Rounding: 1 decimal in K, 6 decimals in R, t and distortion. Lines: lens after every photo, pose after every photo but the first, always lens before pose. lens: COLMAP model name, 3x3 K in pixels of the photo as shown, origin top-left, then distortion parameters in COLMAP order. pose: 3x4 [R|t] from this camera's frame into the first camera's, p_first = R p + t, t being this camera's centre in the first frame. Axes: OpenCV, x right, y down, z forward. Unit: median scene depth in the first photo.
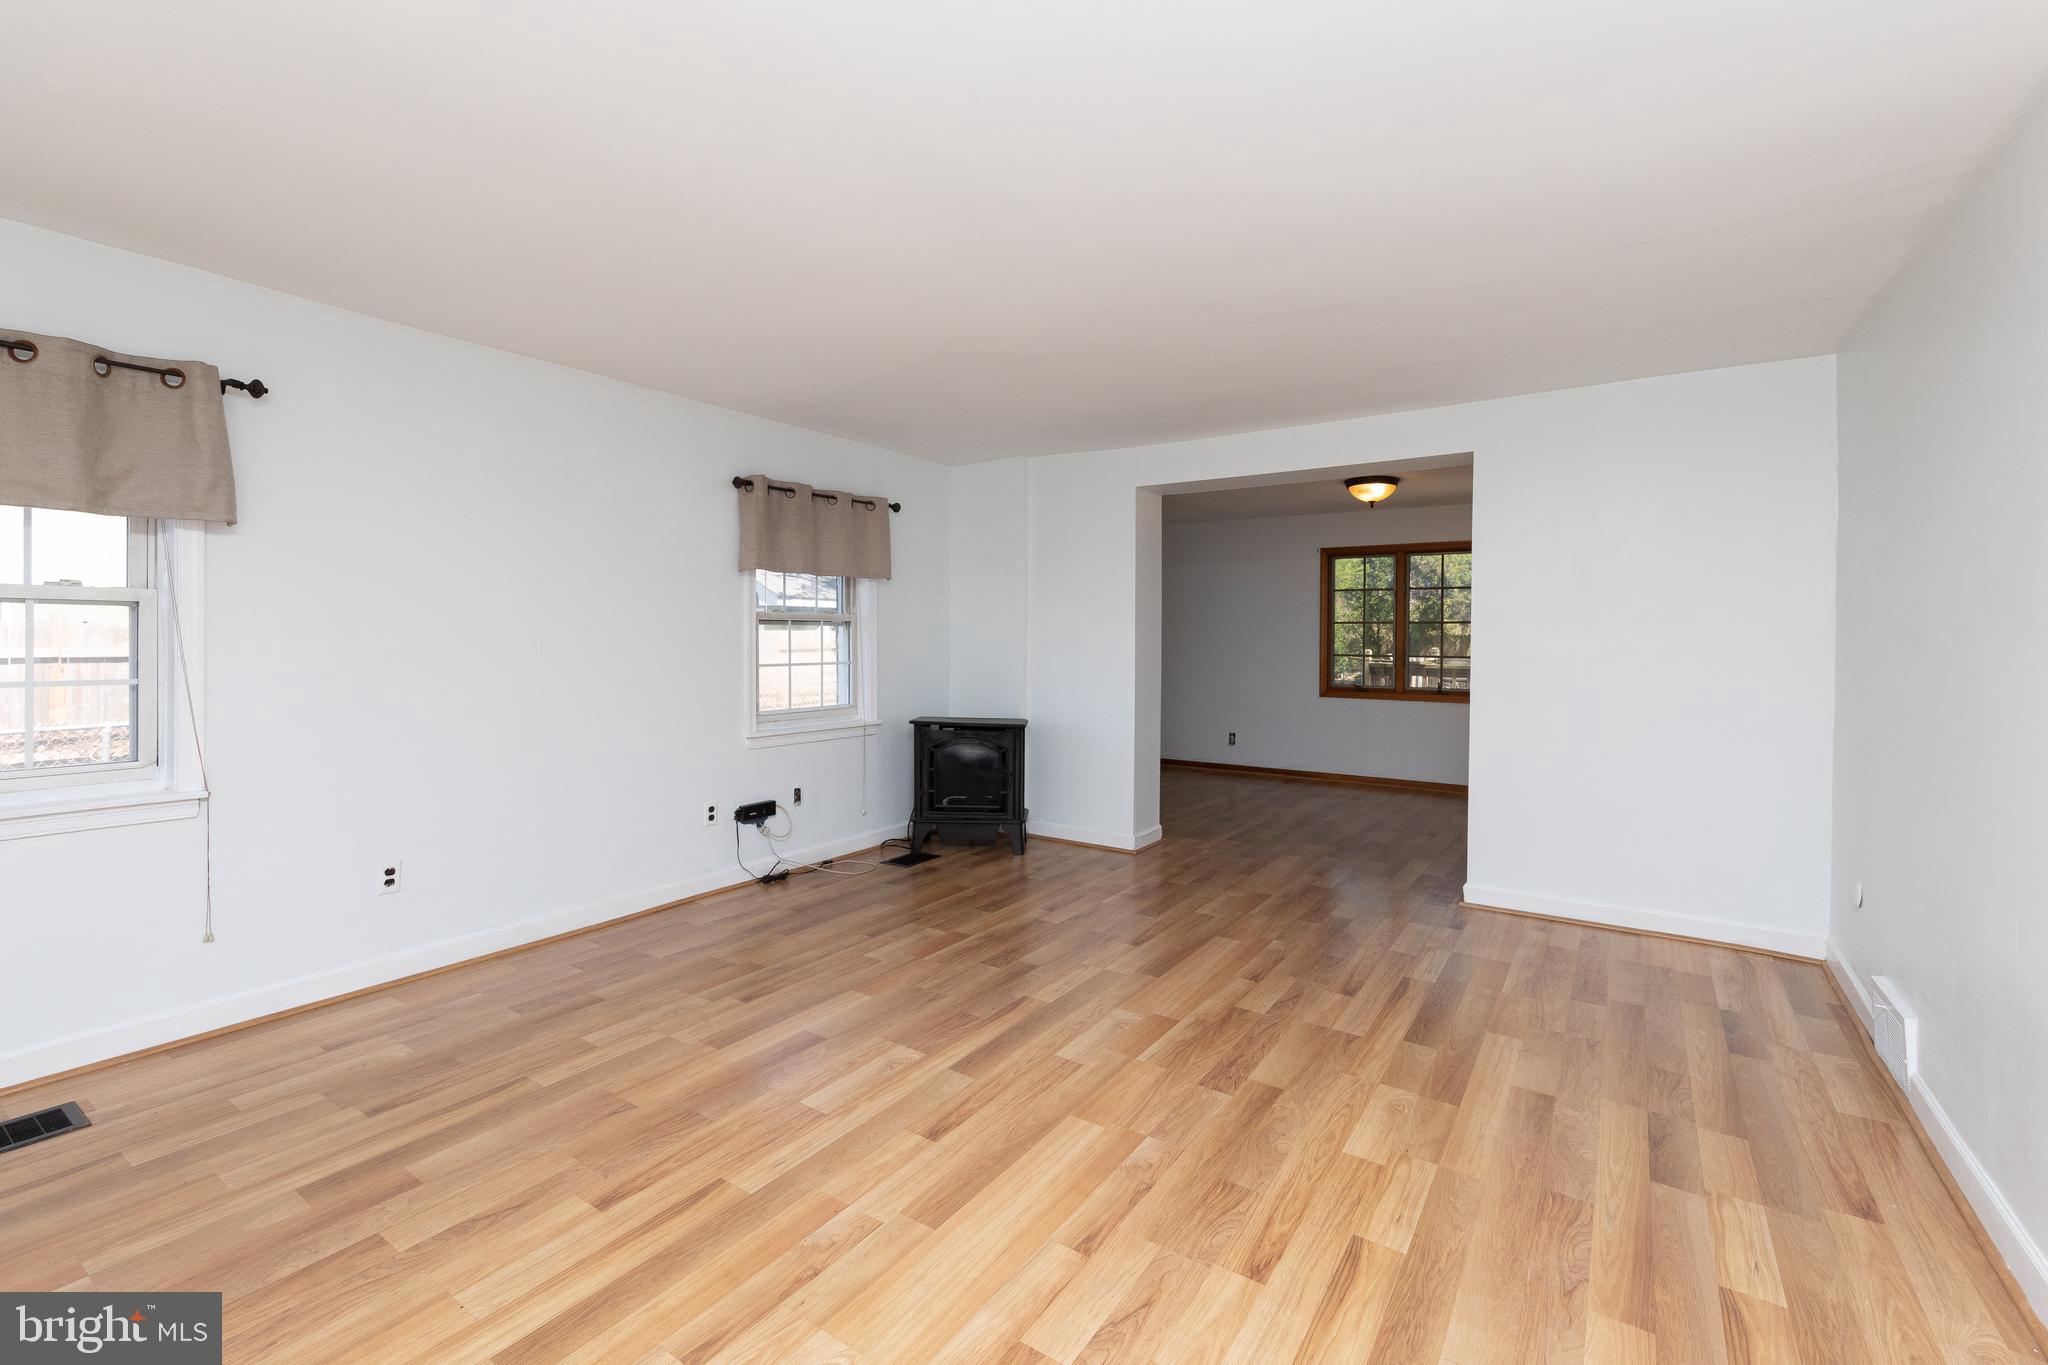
lens RADIAL K [[853.8, 0, 1018.7], [0, 853.8, 656.9], [0, 0, 1]] dist [0.001346, 0.000348]
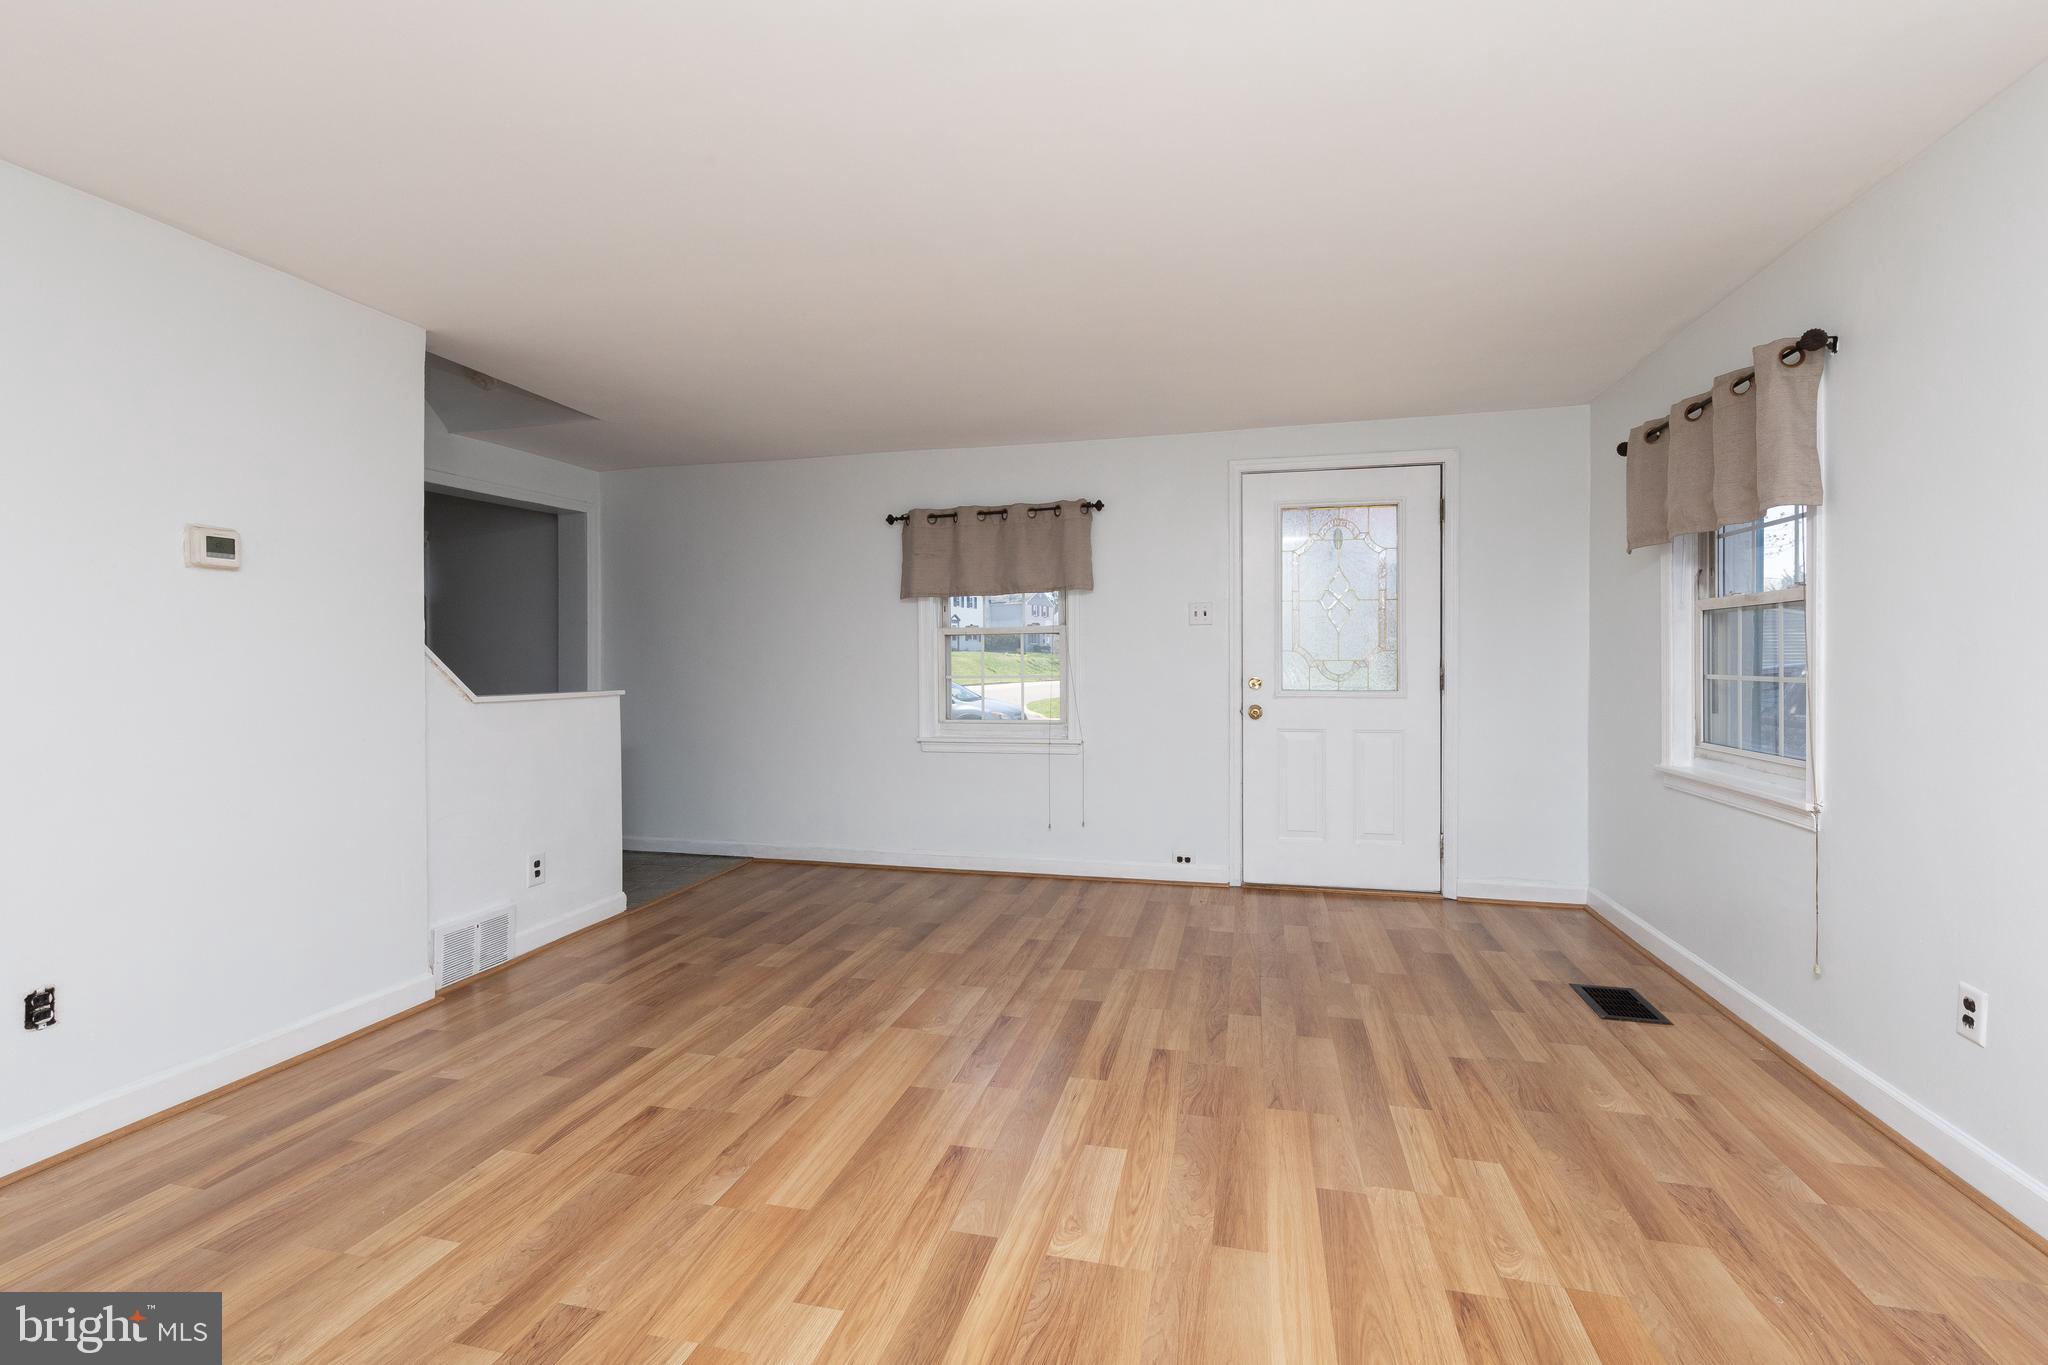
lens RADIAL K [[853.8, 0, 1018.7], [0, 853.8, 656.9], [0, 0, 1]] dist [0.001346, 0.000348]
pose [[-0.940756, -0.007570, -0.339000, 0.152335], [-0.011810, 0.999876, 0.010448, 0.009373], [0.338879, 0.013833, -0.940728, 1.830617]]
